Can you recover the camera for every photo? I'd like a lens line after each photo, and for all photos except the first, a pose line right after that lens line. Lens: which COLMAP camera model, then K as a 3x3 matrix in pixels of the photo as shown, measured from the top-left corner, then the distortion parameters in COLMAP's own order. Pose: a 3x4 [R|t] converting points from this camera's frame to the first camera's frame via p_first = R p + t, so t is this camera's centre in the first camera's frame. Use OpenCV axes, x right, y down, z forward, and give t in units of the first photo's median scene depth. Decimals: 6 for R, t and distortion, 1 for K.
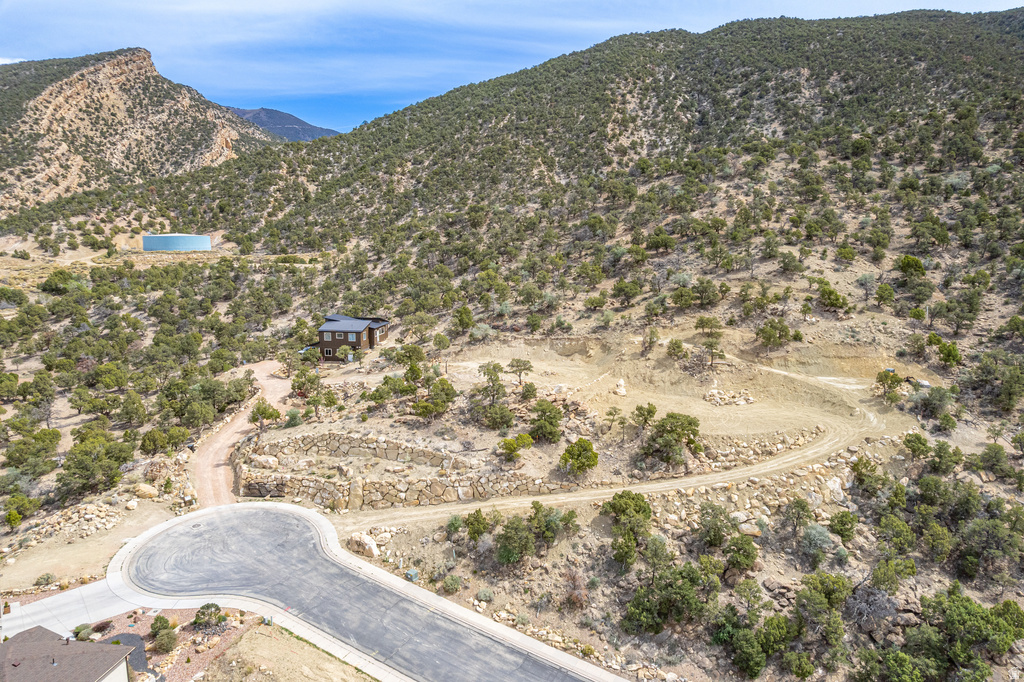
lens RADIAL K [[659.5, 0, 513.0], [0, 659.5, 344.2], [0, 0, 1]] dist [-0.080728, 0.078721]
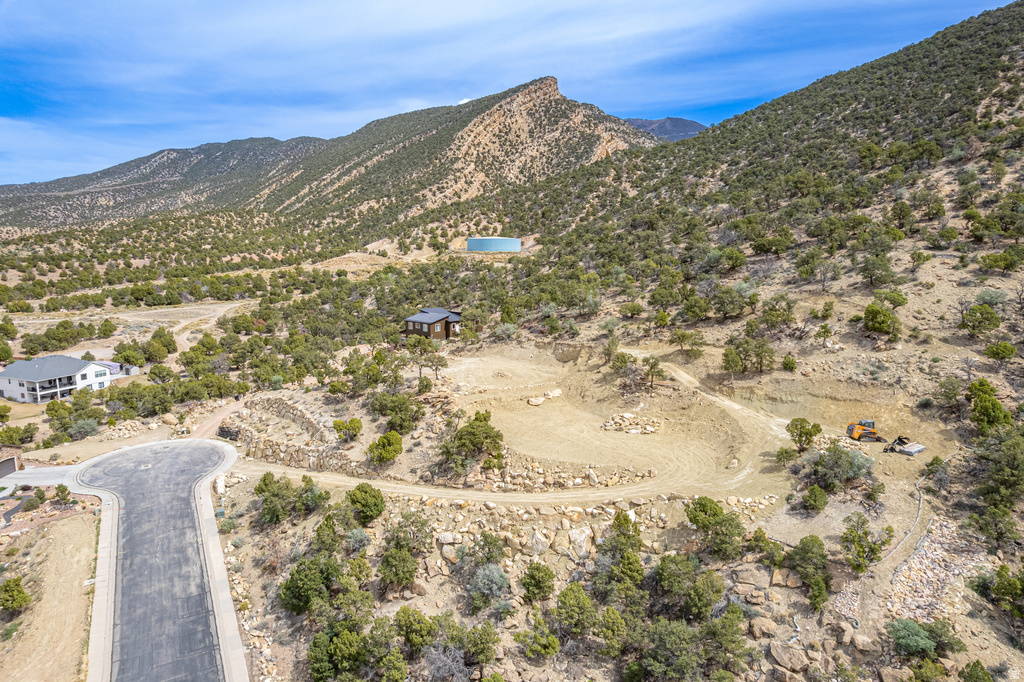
lens RADIAL K [[659.5, 0, 513.0], [0, 659.5, 344.2], [0, 0, 1]] dist [-0.080728, 0.078721]
pose [[0.828369, 0.086485, -0.553467, 0.144208], [-0.090763, 0.995677, 0.019740, -0.005346], [0.552781, 0.033882, 0.832637, 0.042642]]
